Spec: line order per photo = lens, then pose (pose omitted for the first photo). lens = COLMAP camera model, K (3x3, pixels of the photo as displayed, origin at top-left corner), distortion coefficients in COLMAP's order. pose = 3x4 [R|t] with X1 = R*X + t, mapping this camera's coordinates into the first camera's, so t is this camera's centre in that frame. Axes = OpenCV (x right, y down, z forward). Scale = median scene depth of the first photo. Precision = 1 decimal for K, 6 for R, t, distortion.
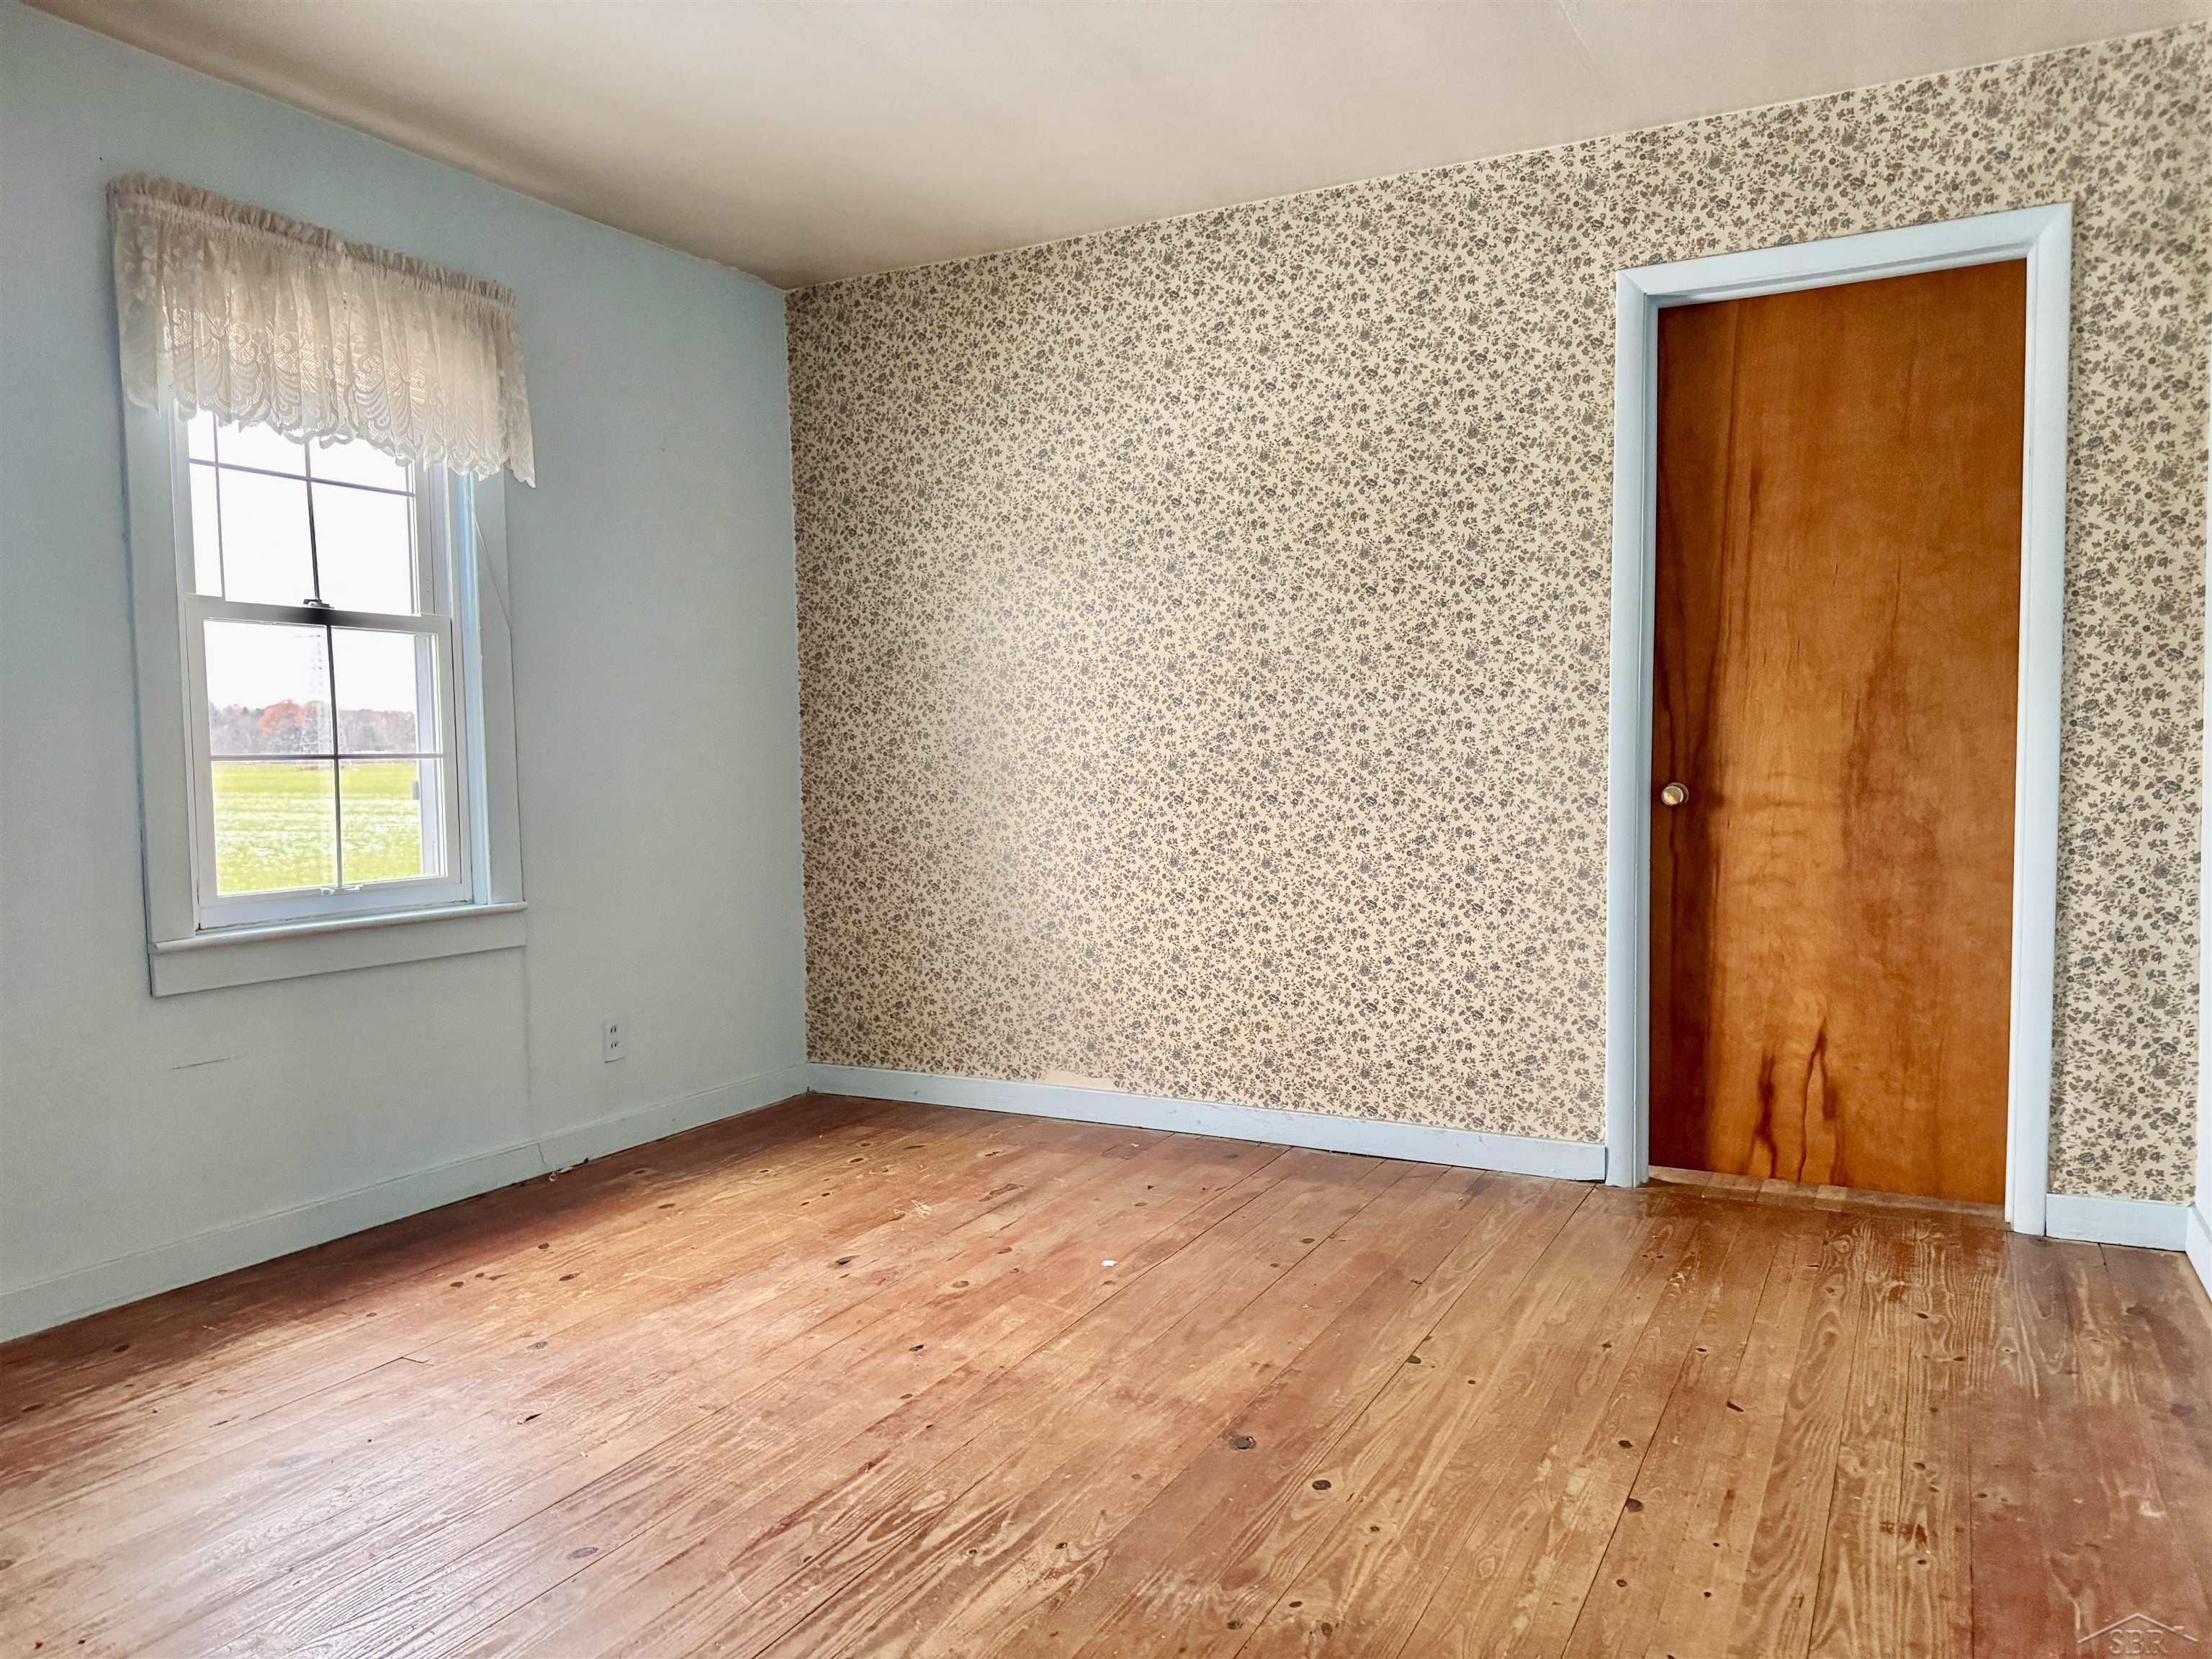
lens RADIAL K [[1557.1, 0, 1110.0], [0, 1557.1, 842.9], [0, 0, 1]] dist [0.058706, -0.057882]
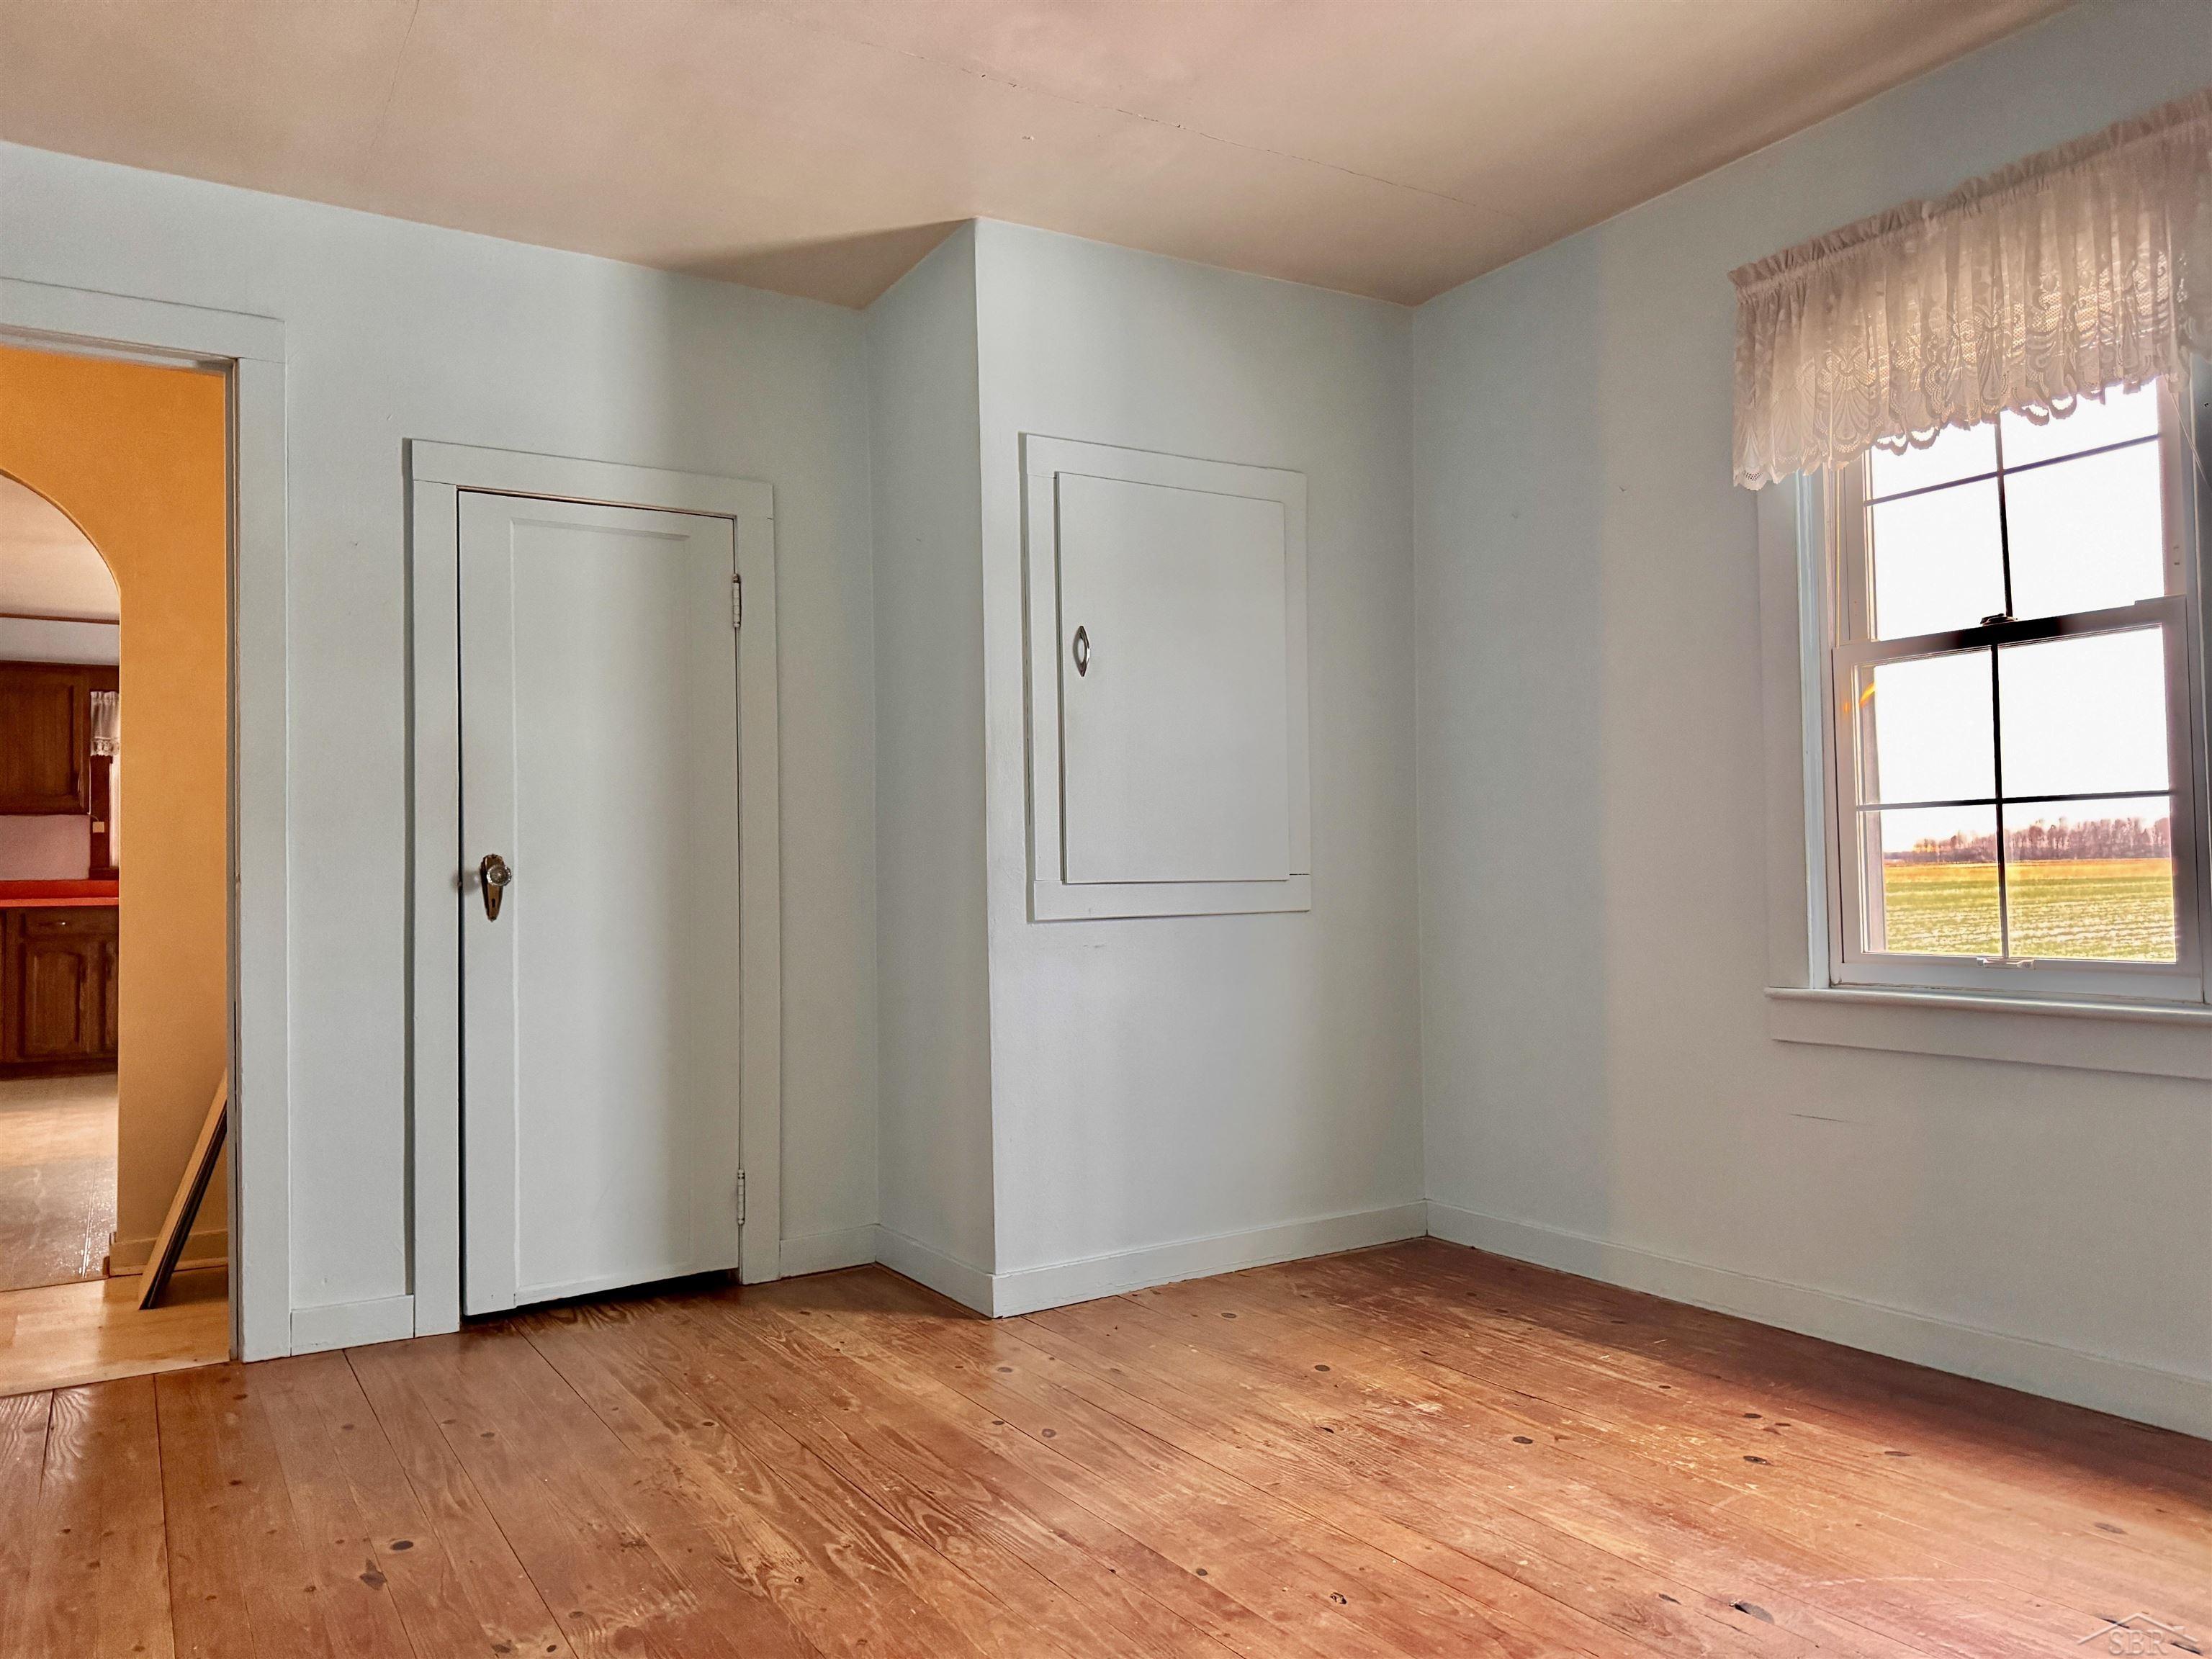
lens RADIAL K [[1557.1, 0, 1110.0], [0, 1557.1, 842.9], [0, 0, 1]] dist [0.058706, -0.057882]
pose [[-0.497787, 0.004942, -0.867285, 0.537657], [-0.021214, 0.999615, 0.017872, -0.044055], [0.867040, 0.027295, -0.497491, 1.179183]]
